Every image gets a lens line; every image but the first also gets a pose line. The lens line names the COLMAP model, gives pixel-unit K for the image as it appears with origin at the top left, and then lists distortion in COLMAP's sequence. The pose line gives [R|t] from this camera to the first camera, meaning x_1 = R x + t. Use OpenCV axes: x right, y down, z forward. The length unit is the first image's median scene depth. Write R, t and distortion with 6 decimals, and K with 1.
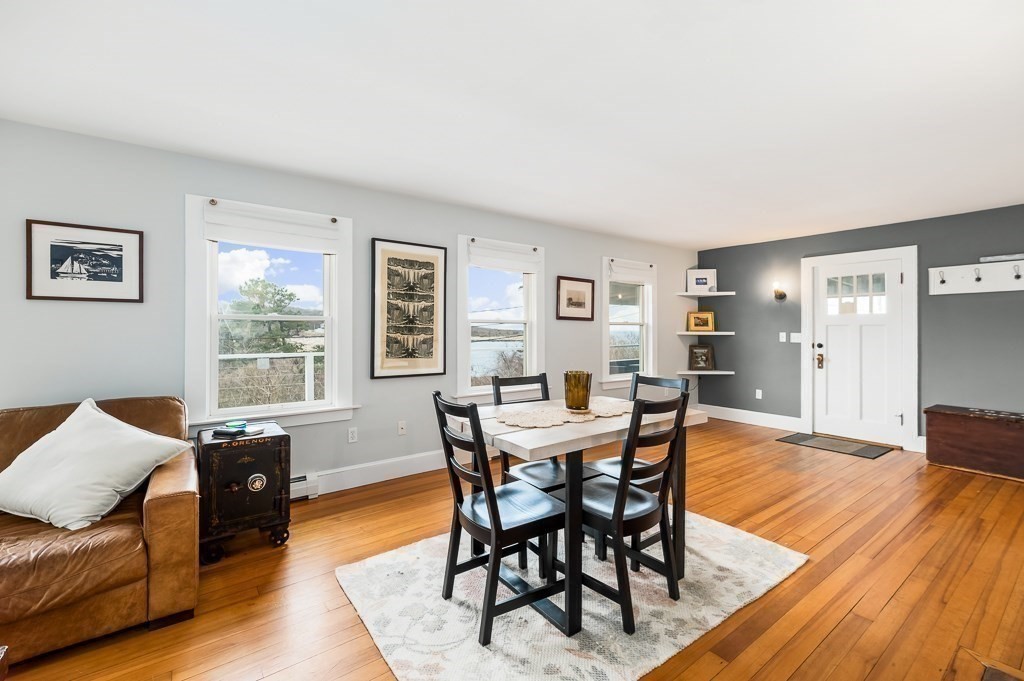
lens RADIAL K [[449.6, 0, 514.5], [0, 449.6, 330.3], [0, 0, 1]] dist [0.009482, -0.000283]
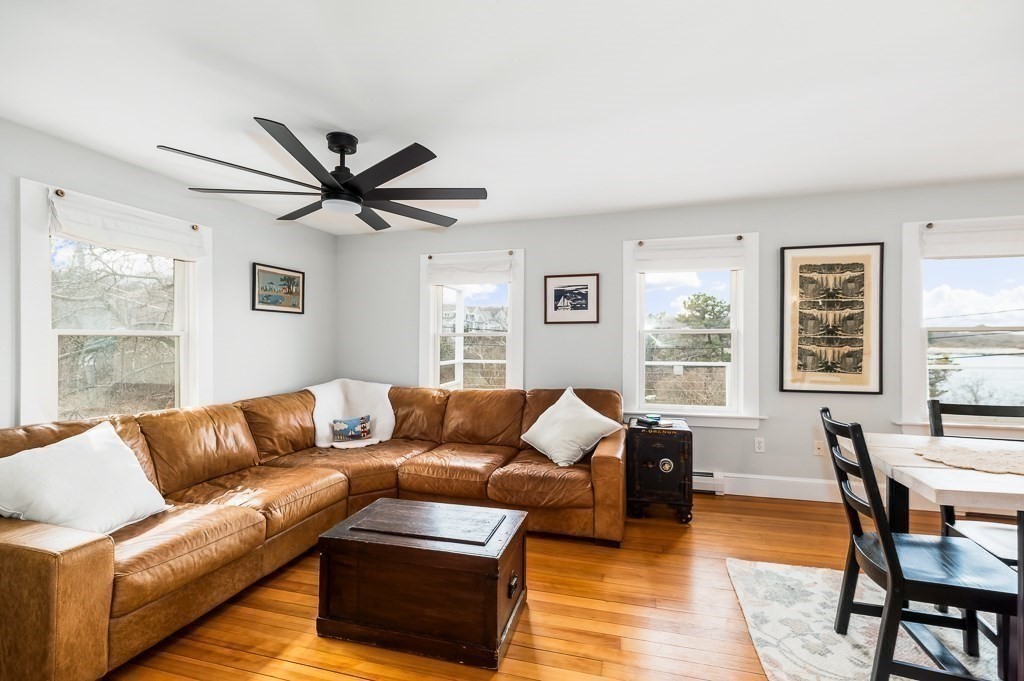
lens RADIAL K [[441.6, 0, 513.6], [0, 441.6, 337.0], [0, 0, 1]] dist [0.009229, -0.000383]
pose [[0.607237, -0.010393, -0.794453, 0.138876], [0.004280, 0.999943, -0.009809, -0.005593], [0.794509, 0.002556, 0.607247, -0.069425]]
